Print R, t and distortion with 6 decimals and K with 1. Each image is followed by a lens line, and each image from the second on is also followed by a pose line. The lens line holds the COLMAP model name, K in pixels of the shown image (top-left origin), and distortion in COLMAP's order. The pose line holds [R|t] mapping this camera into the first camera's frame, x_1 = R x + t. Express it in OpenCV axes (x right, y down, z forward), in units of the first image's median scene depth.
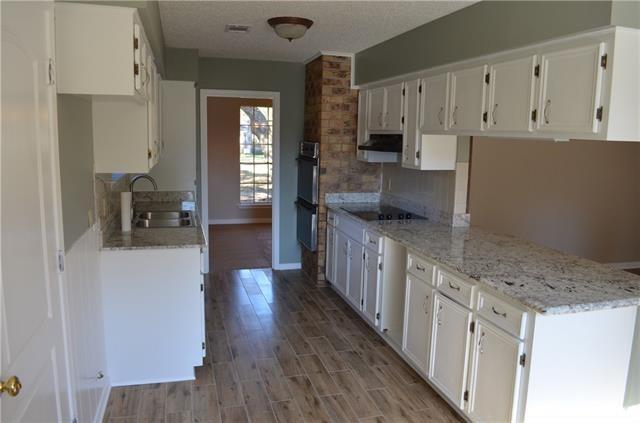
lens RADIAL K [[509.3, 0, 323.7], [0, 509.3, 212.3], [0, 0, 1]] dist [-0.081287, 0.004953]
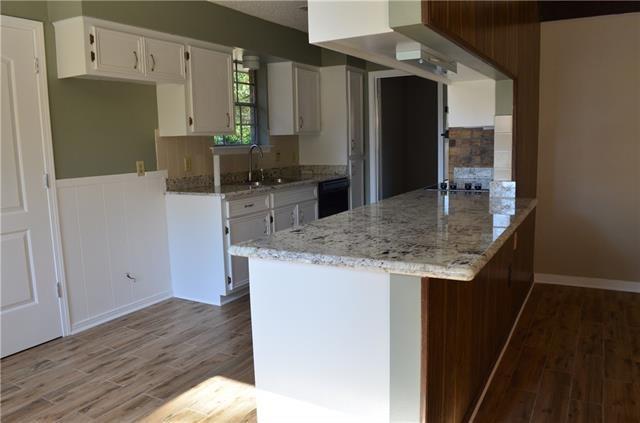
lens RADIAL K [[509.3, 0, 320.9], [0, 509.3, 212.9], [0, 0, 1]] dist [-0.081287, 0.004953]
pose [[0.697673, 0.060179, -0.713884, 0.567690], [-0.066449, 0.997606, 0.019156, 0.049579], [0.713328, 0.034073, 0.700002, 0.223412]]
